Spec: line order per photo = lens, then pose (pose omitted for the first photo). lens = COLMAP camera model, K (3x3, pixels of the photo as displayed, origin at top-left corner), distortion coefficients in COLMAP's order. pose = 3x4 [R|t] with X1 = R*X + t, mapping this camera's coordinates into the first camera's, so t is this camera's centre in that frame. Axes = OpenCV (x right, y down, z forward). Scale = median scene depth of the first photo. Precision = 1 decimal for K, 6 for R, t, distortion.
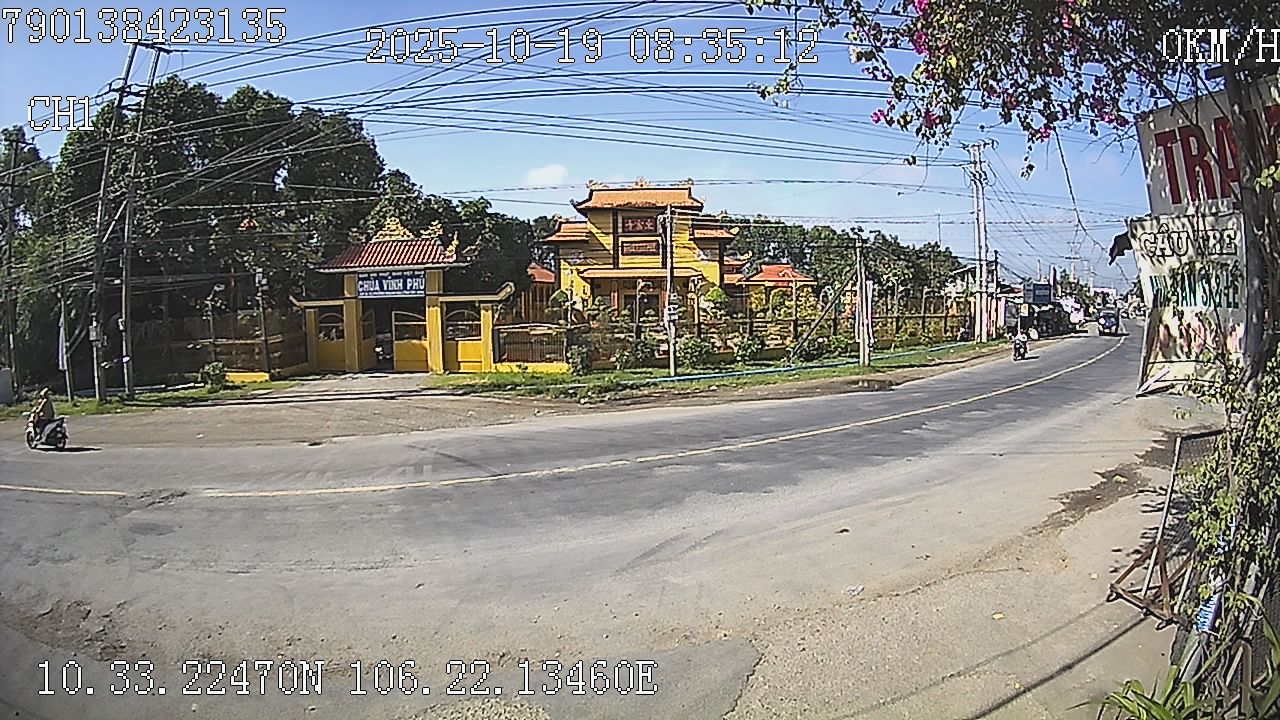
lens RADIAL K [[895.4, 0, 620.2], [0, 895.4, 415.3], [0, 0, 1]] dist [-0.157680, -0.000608]
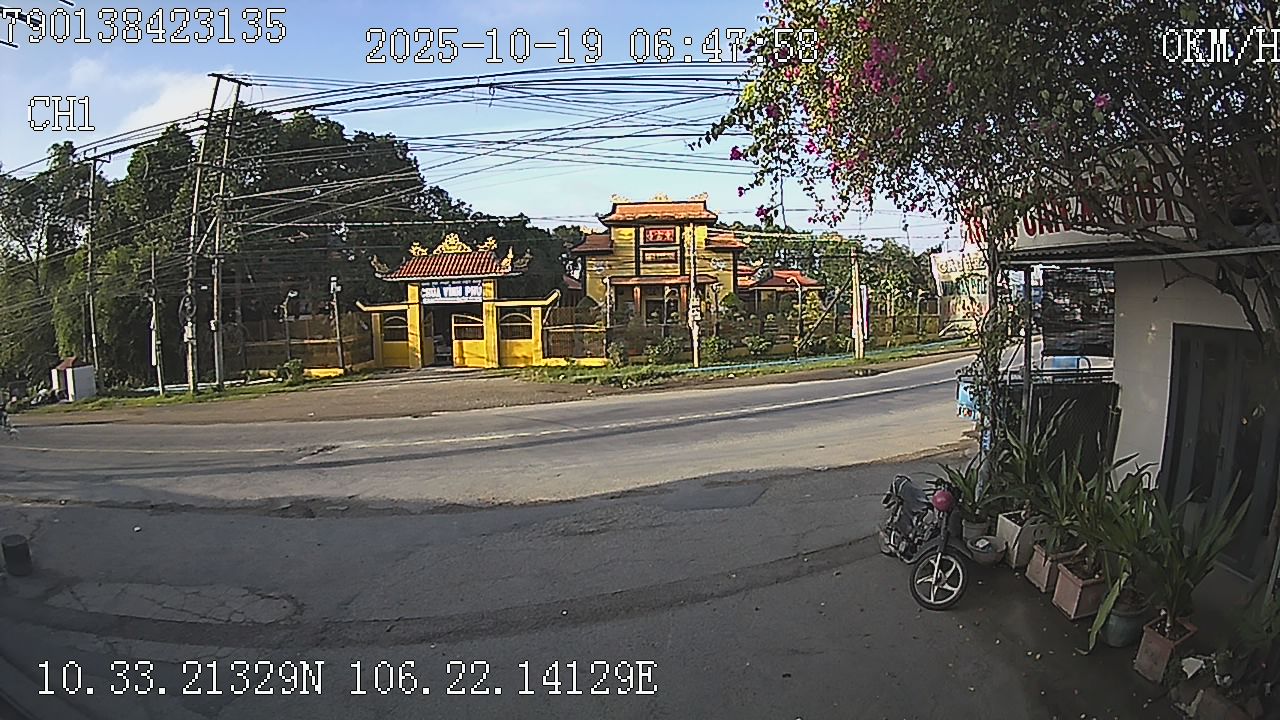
lens RADIAL K [[929.1, 0, 632.8], [0, 929.1, 356.2], [0, 0, 1]] dist [-0.178431, 0.003174]
pose [[0.999963, -0.007843, 0.003423, -0.026073], [0.008078, 0.997150, -0.075014, 0.028178], [-0.002825, 0.075039, 0.997177, -0.194085]]
